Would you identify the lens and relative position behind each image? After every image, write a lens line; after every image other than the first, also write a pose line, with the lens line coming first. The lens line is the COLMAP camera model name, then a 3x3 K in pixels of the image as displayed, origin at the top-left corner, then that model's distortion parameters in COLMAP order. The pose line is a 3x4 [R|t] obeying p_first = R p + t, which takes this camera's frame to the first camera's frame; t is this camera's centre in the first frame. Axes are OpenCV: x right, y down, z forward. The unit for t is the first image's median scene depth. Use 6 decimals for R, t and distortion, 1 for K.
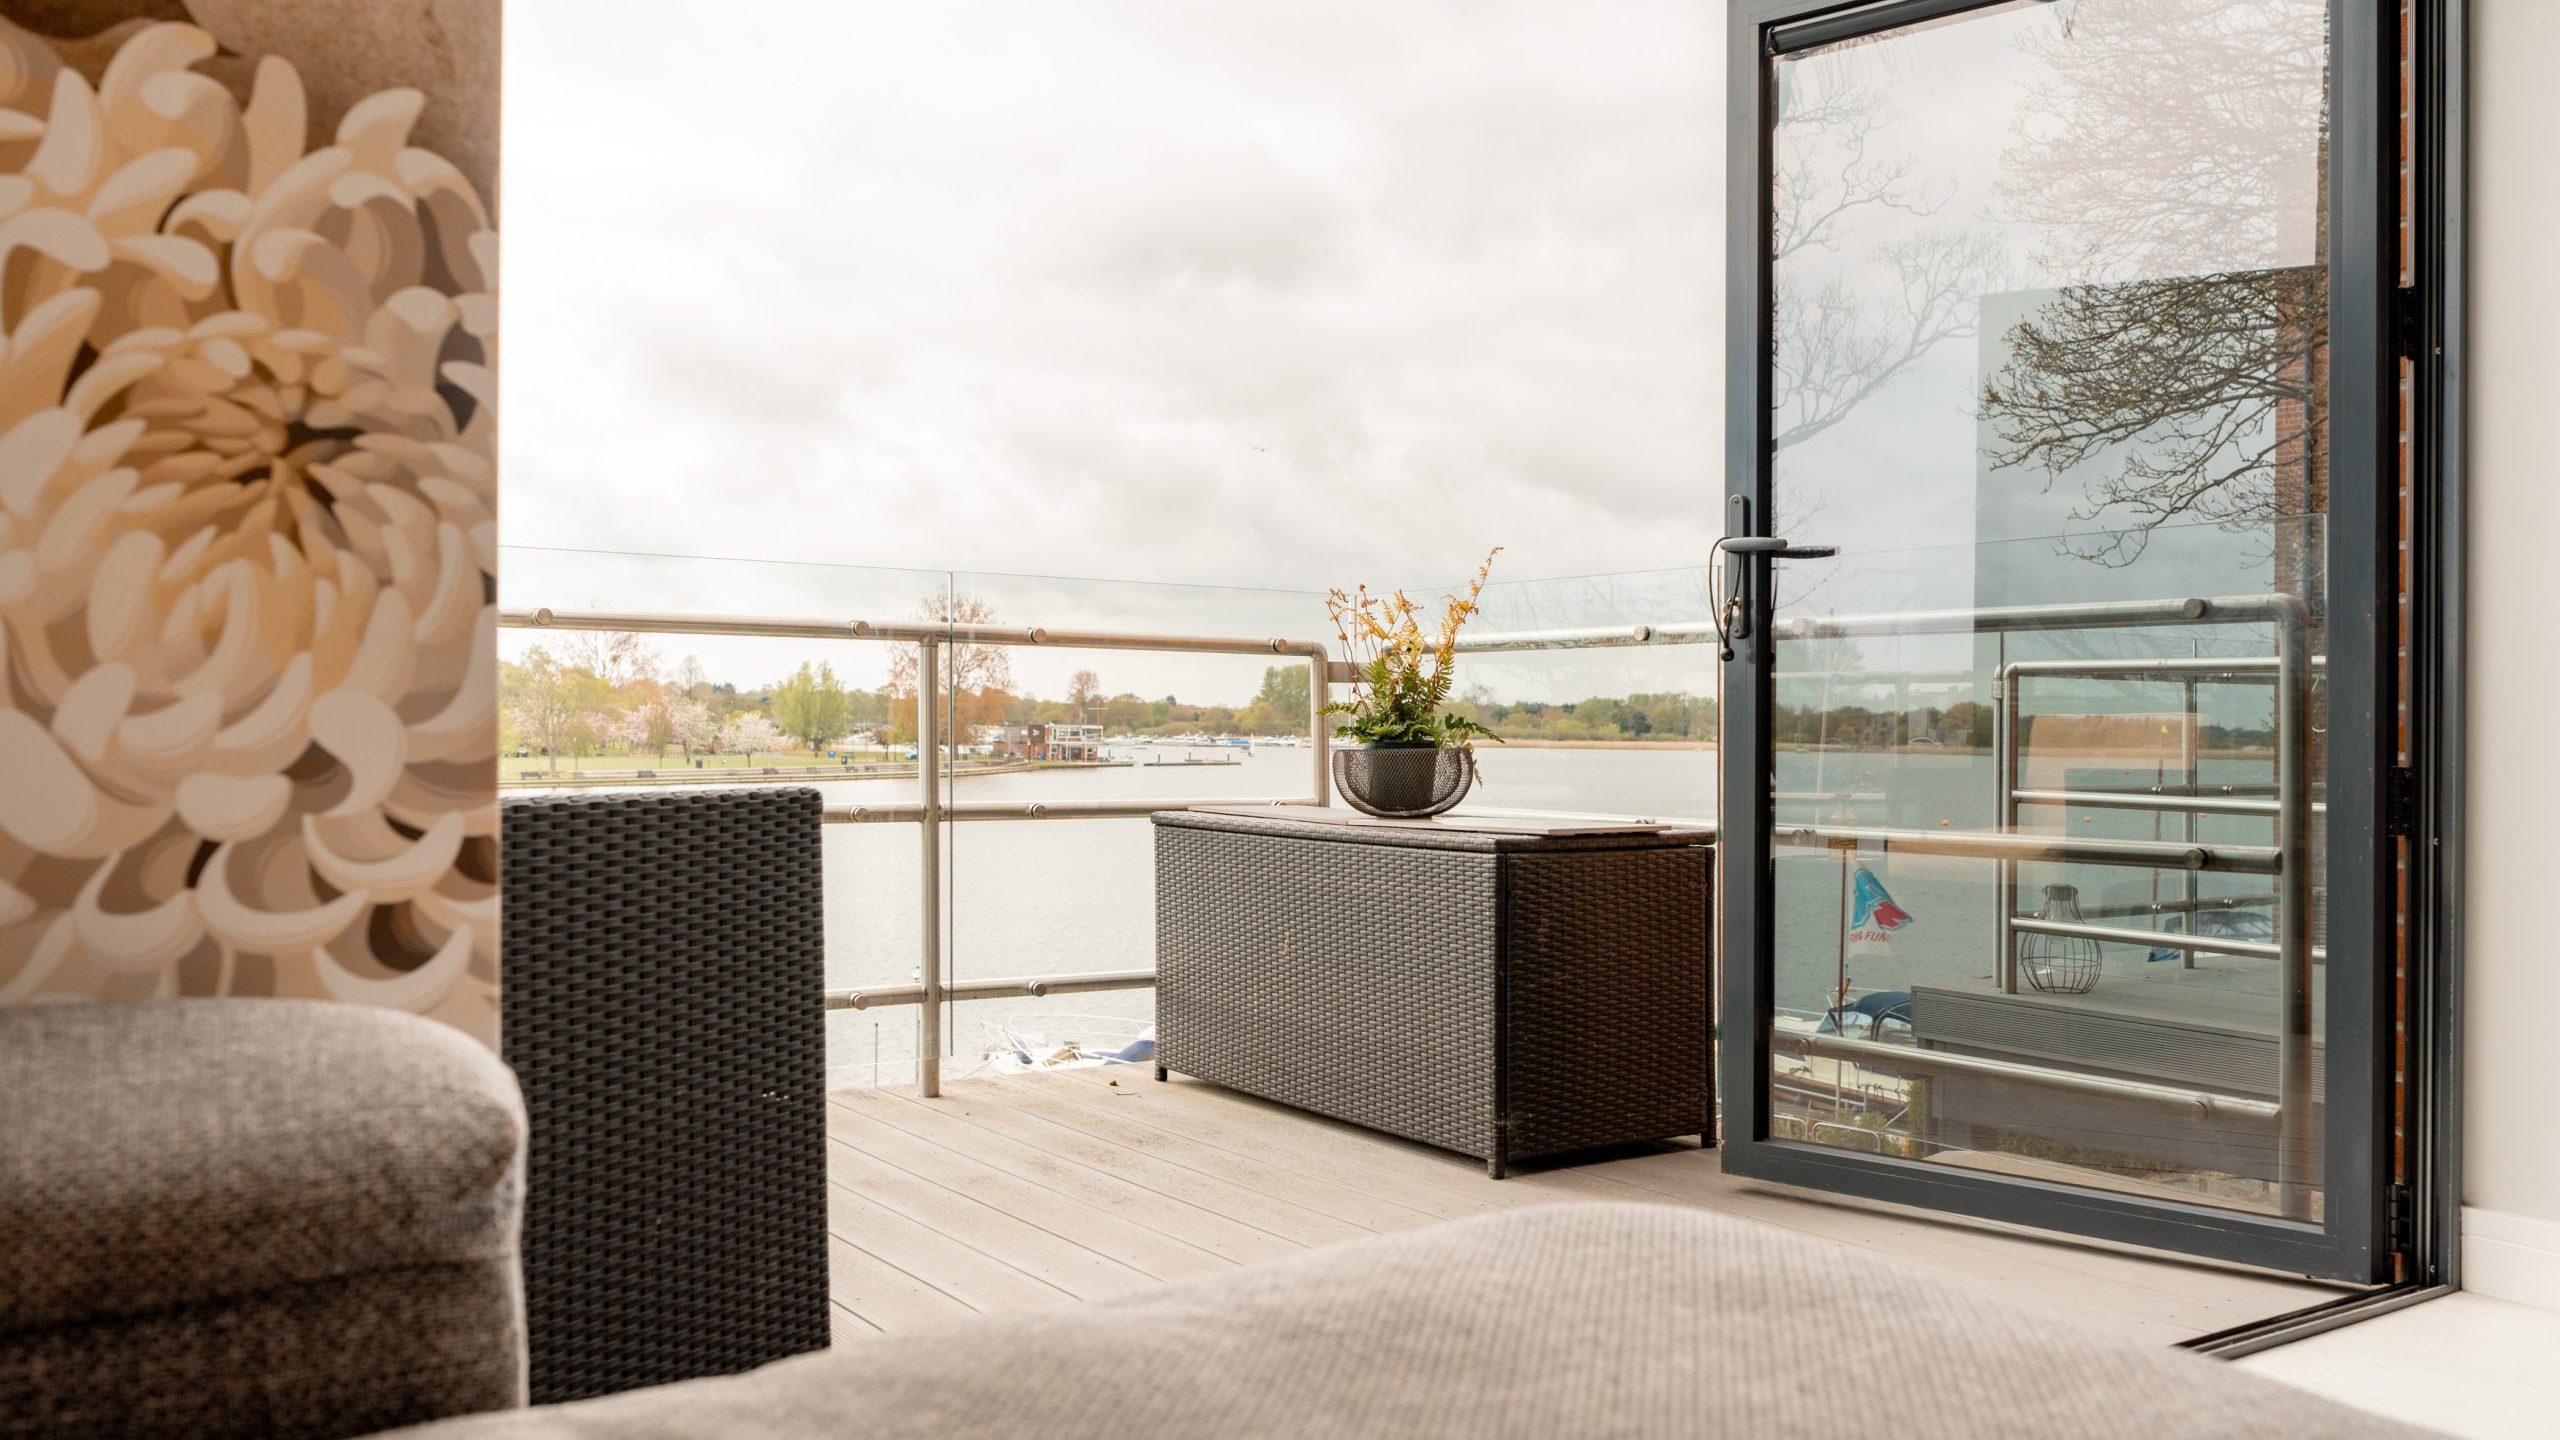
lens RADIAL K [[2013.2, 0, 1280.3], [0, 2013.2, 771.0], [0, 0, 1]] dist [-0.014576, -0.001008]
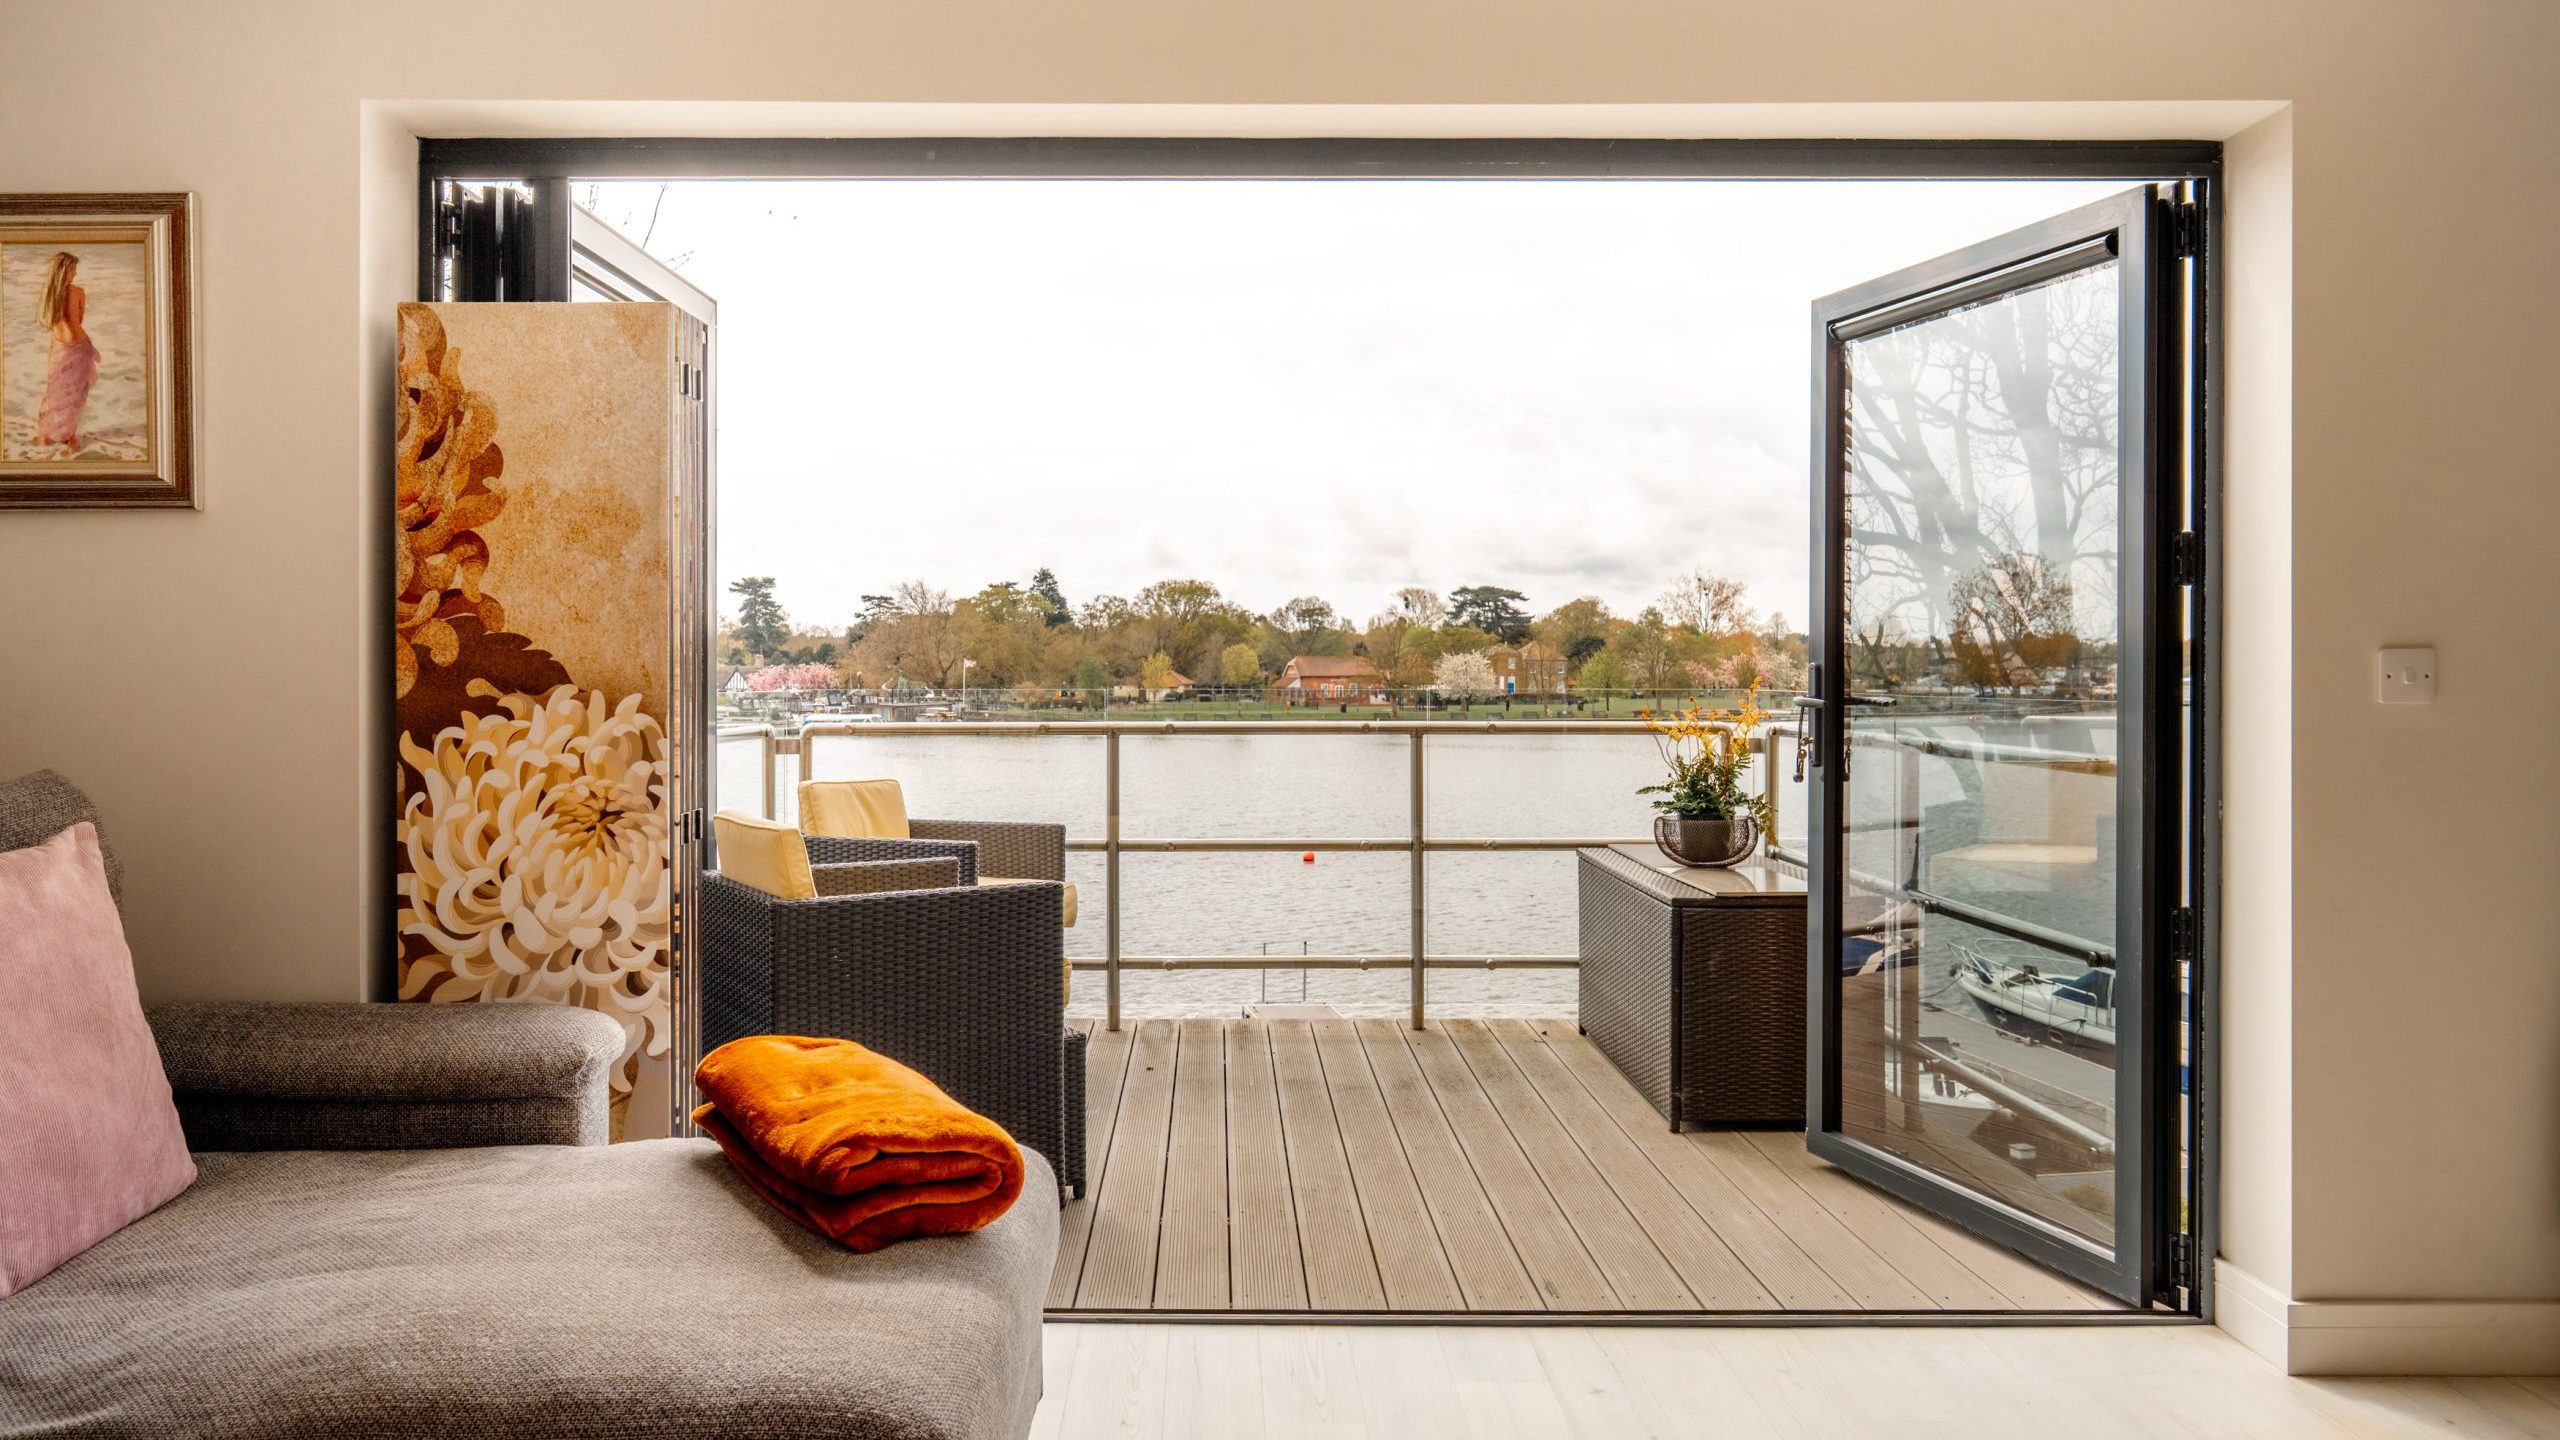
lens RADIAL K [[1704.7, 0, 1288.8], [0, 1704.7, 705.3], [0, 0, 1]] dist [-0.018209, 0.000113]
pose [[0.831809, 0.007548, -0.555011, 0.553362], [-0.005500, 0.999971, 0.005357, -0.109579], [0.555035, -0.001403, 0.831826, -0.169730]]
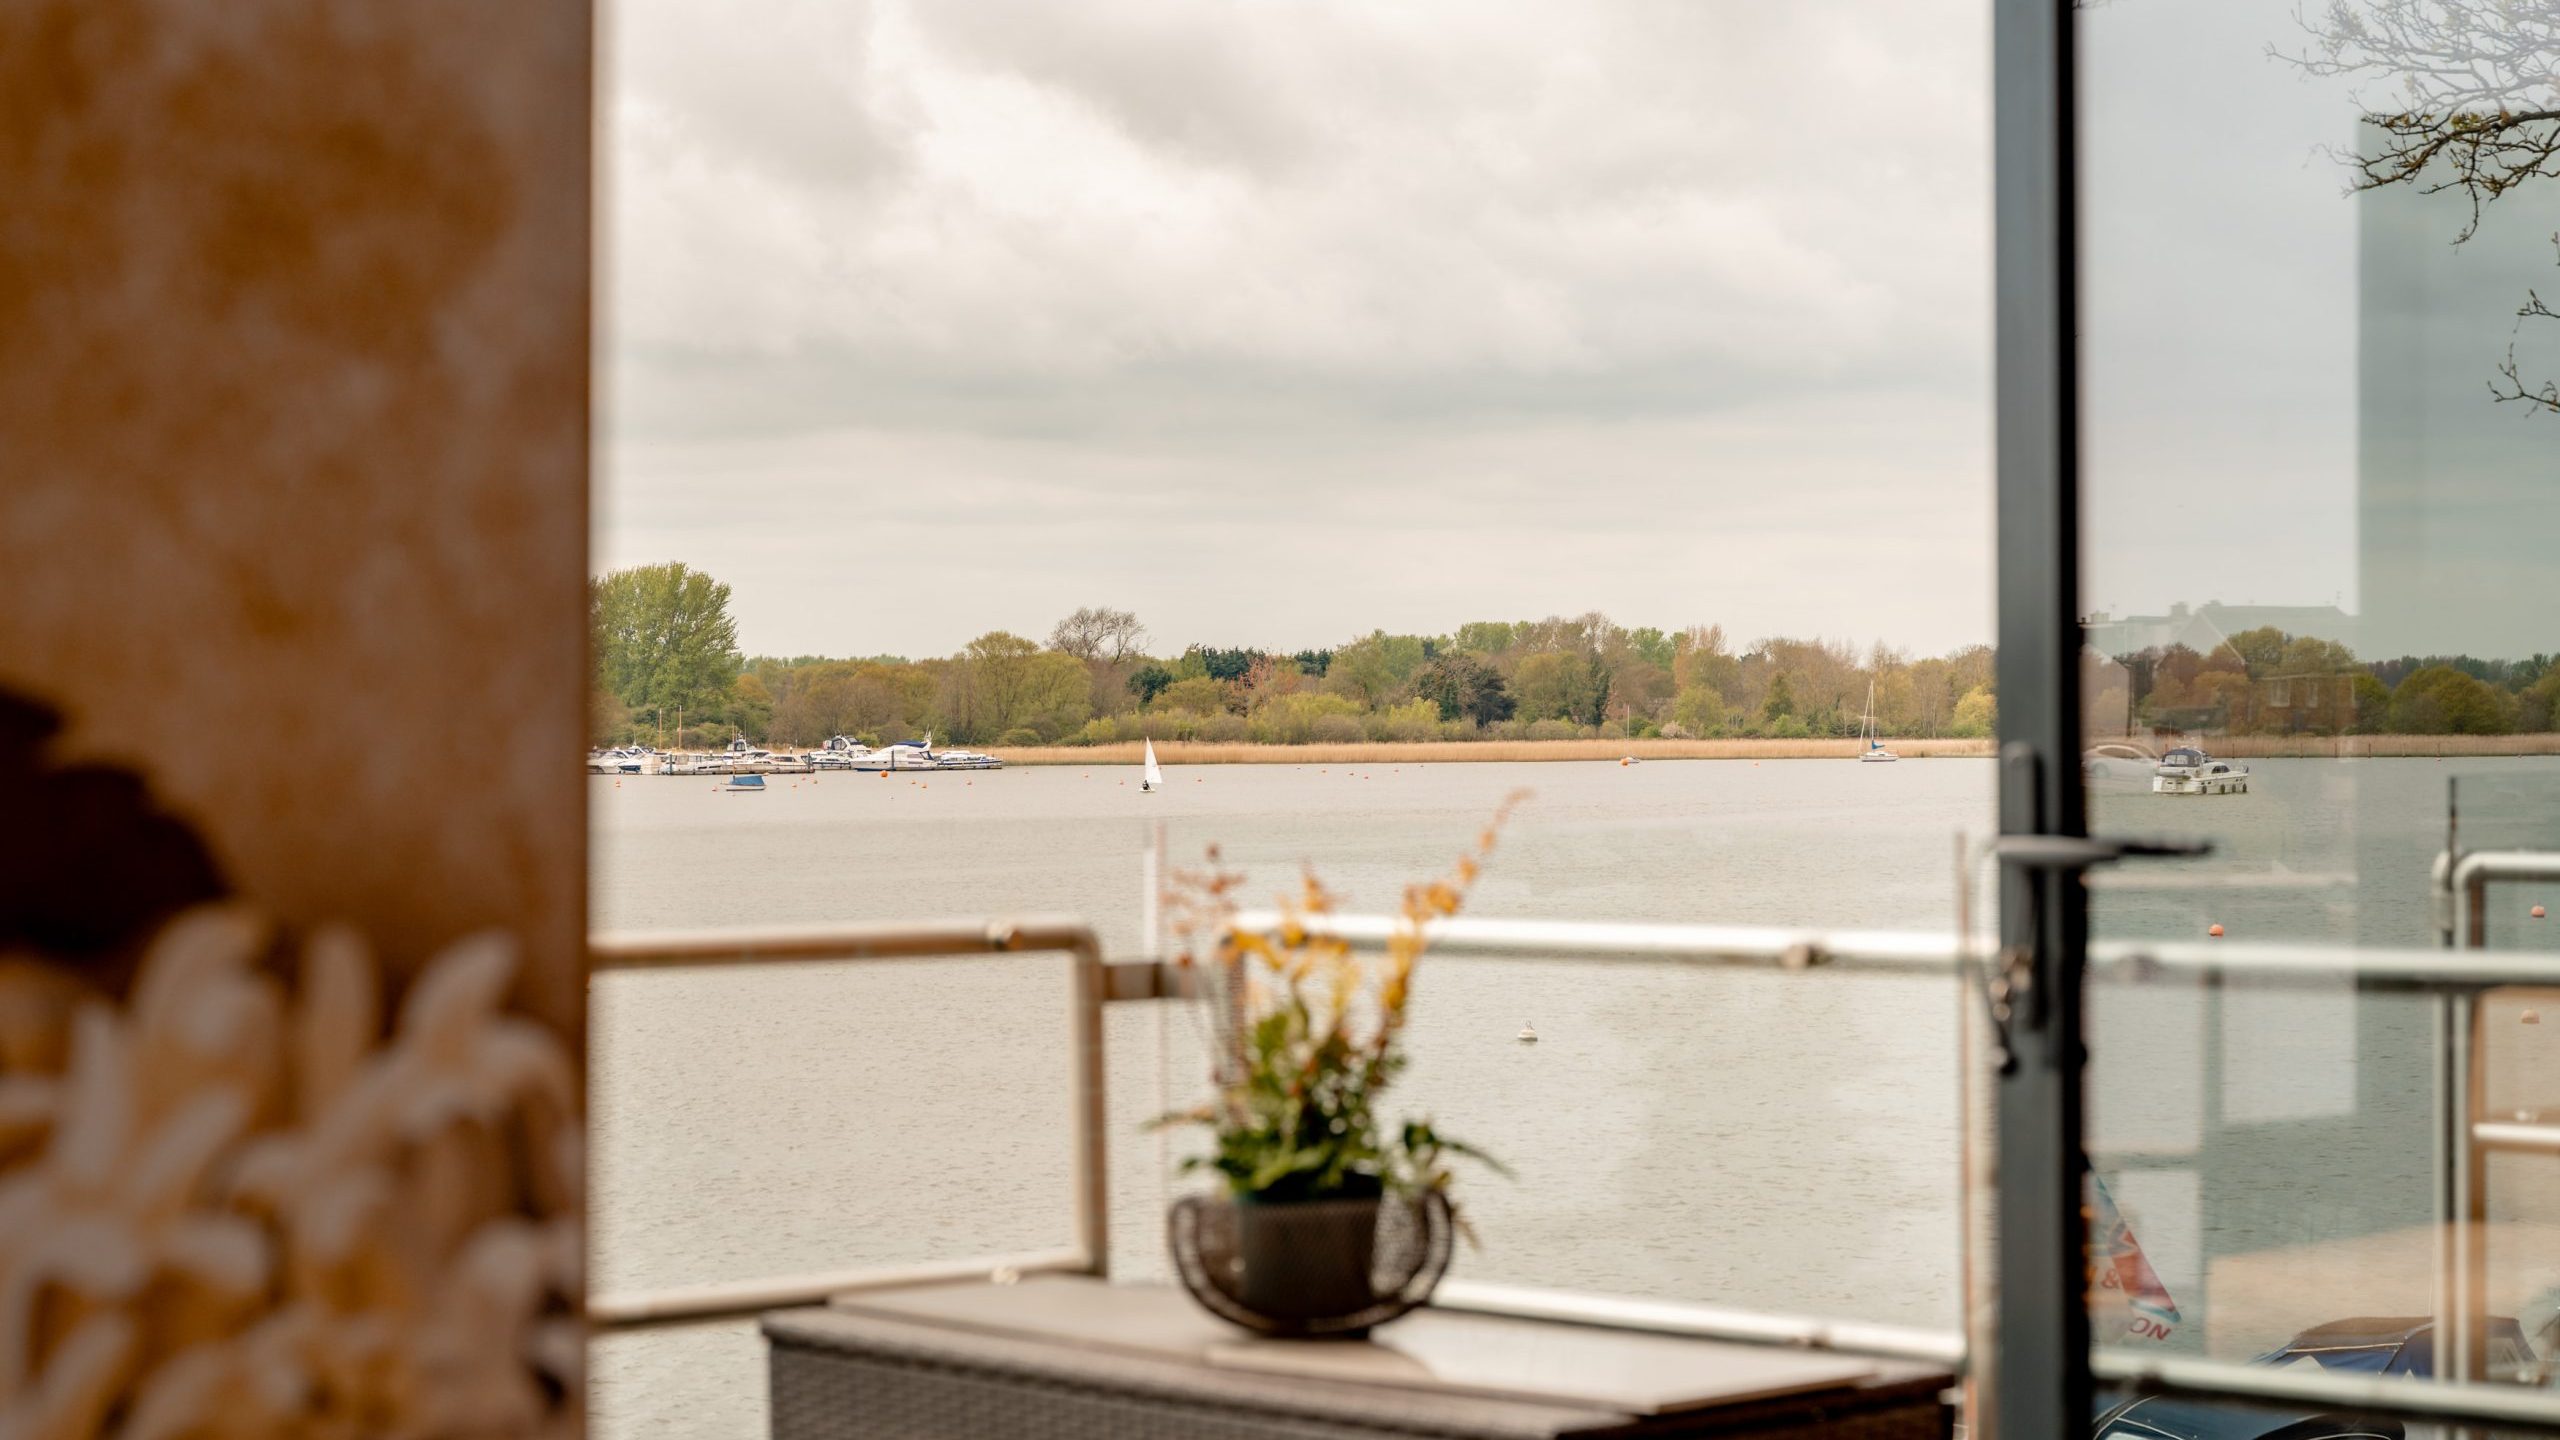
lens RADIAL K [[5036.4, 0, 1277.5], [0, 5036.4, 718.4], [0, 0, 1]] dist [0.016480, 0.000000]
pose [[0.990578, -0.012183, 0.136409, -0.129355], [0.014626, 0.999750, -0.016916, -0.122741], [-0.136169, 0.018751, 0.990508, -0.232746]]
